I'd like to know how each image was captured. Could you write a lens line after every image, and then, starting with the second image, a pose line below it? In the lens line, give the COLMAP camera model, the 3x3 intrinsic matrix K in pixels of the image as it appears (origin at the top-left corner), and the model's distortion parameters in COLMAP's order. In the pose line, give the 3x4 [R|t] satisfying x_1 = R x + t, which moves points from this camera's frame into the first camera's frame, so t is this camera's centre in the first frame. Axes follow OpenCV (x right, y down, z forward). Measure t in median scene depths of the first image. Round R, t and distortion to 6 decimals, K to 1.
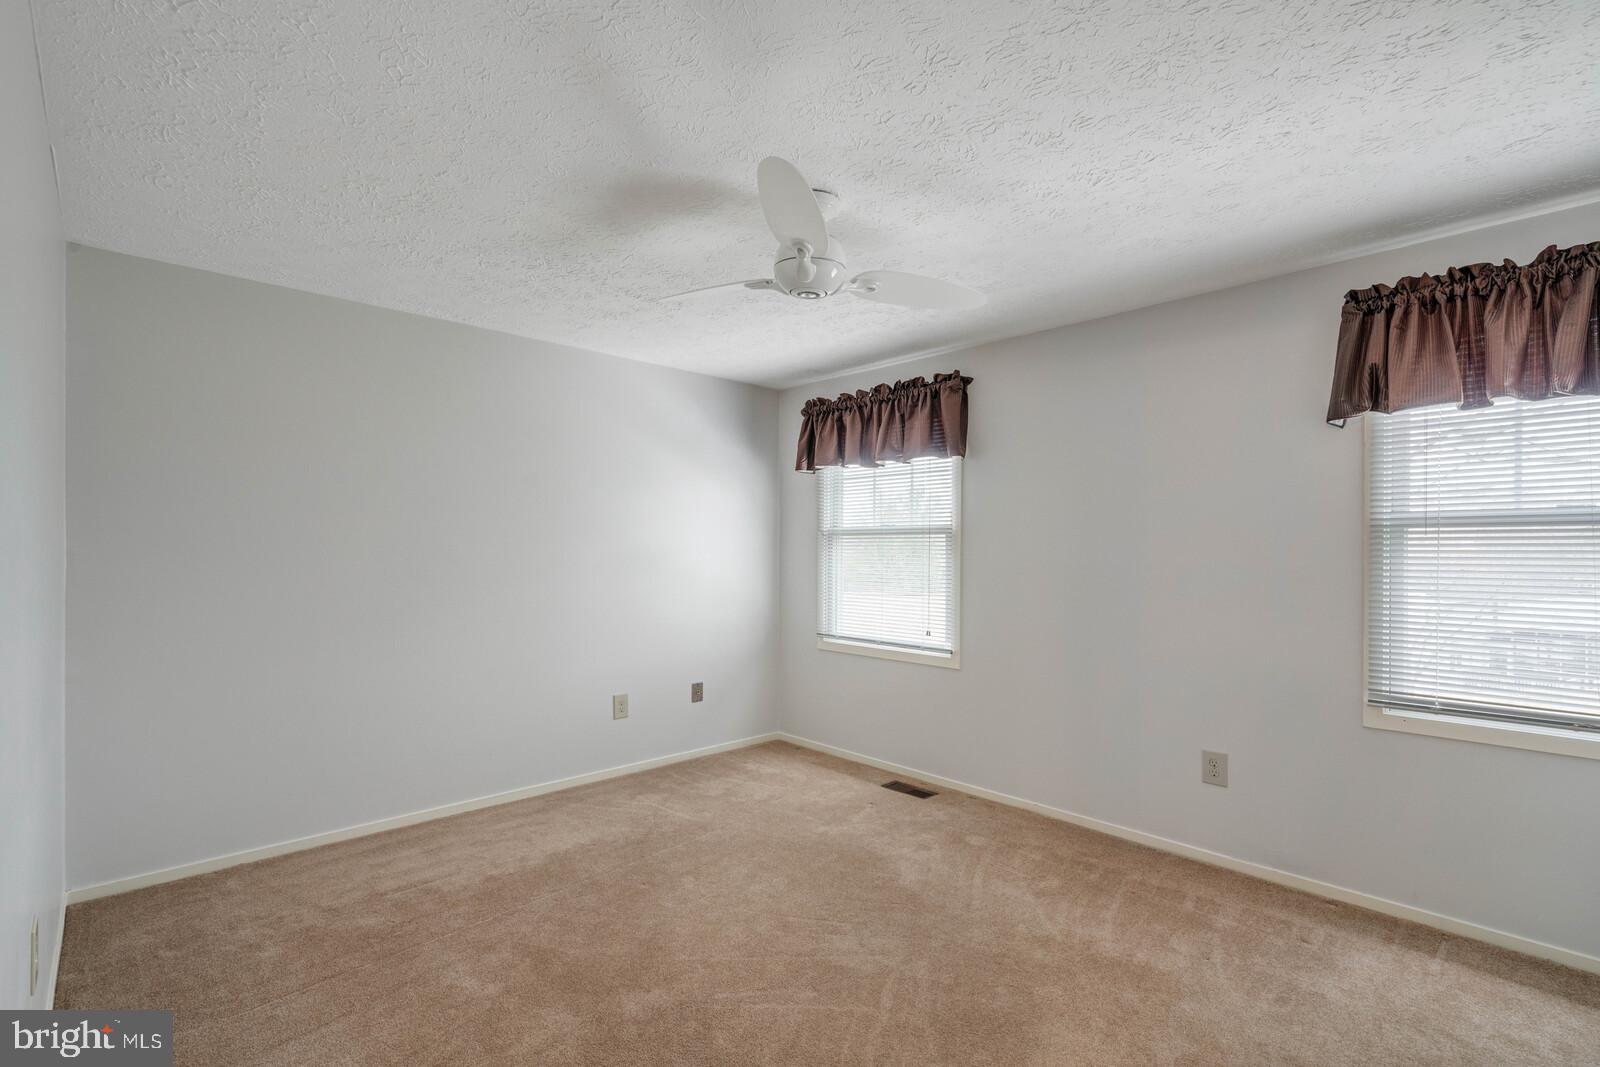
lens RADIAL K [[723.5, 0, 802.4], [0, 723.5, 538.8], [0, 0, 1]] dist [-0.011620, 0.004942]
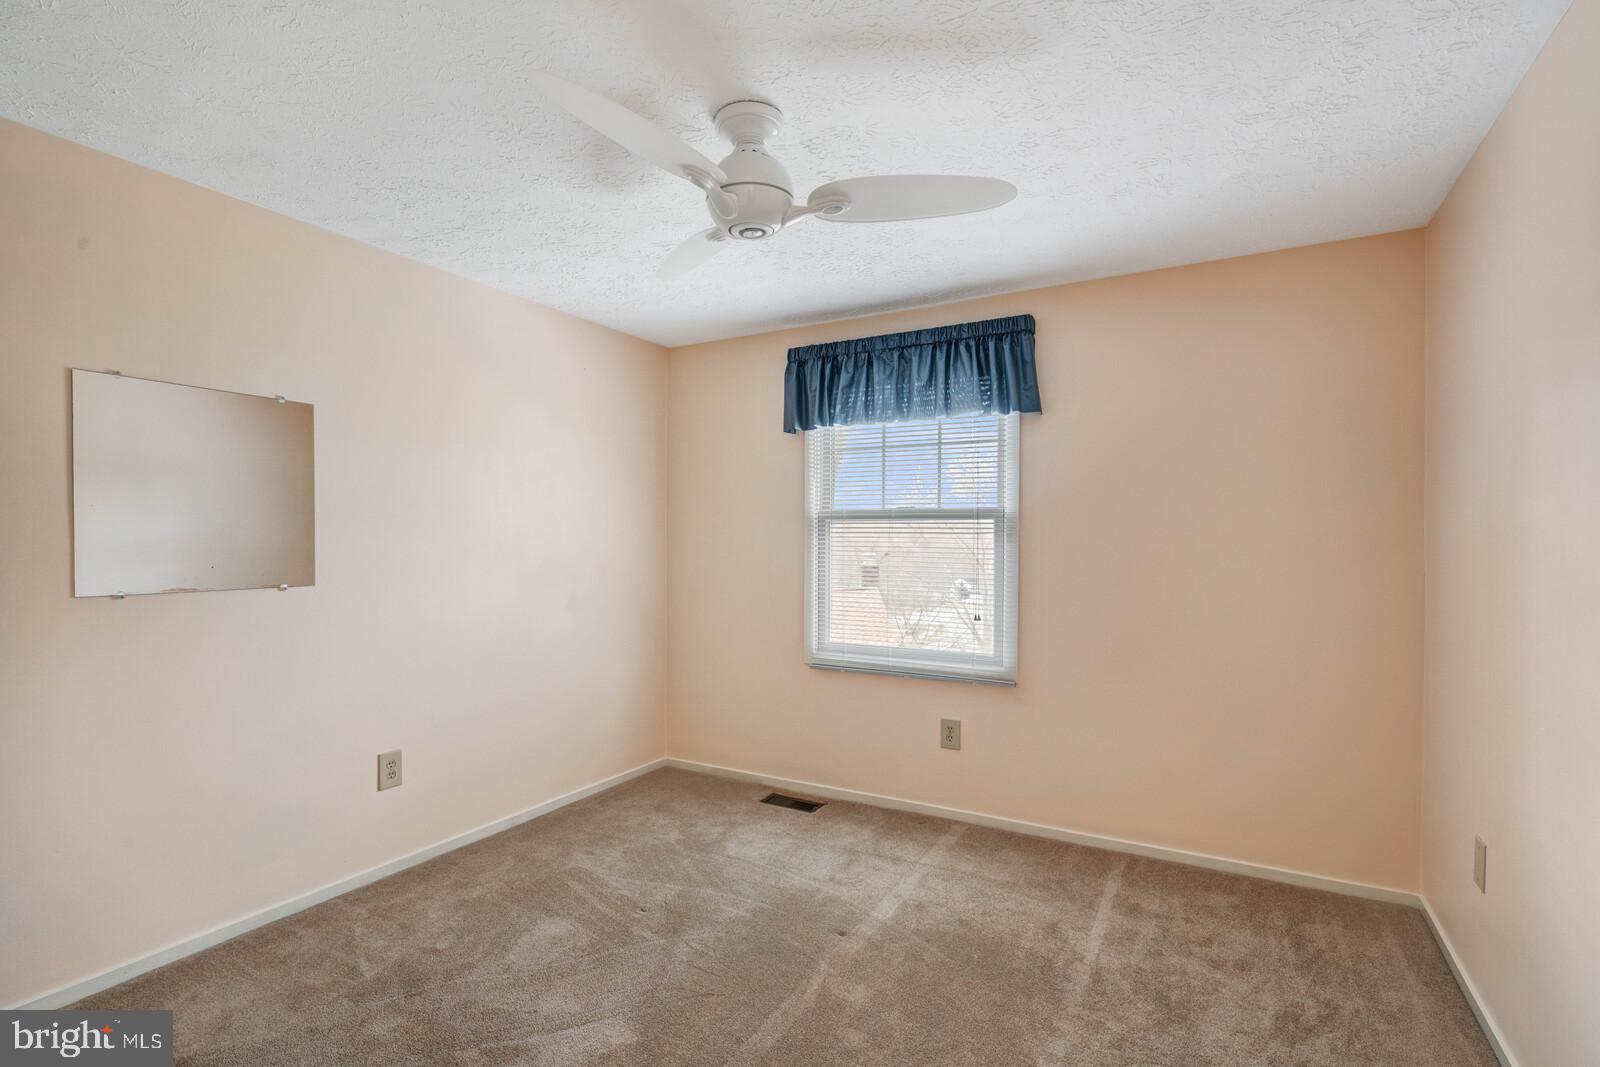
lens RADIAL K [[723.5, 0, 800.0], [0, 723.5, 533.9], [0, 0, 1]] dist [-0.011620, 0.004942]
pose [[0.956681, 0.000746, 0.291136, -0.219062], [-0.000589, 1.000000, -0.000628, 0.012358], [-0.291137, 0.000429, 0.956681, 0.240161]]
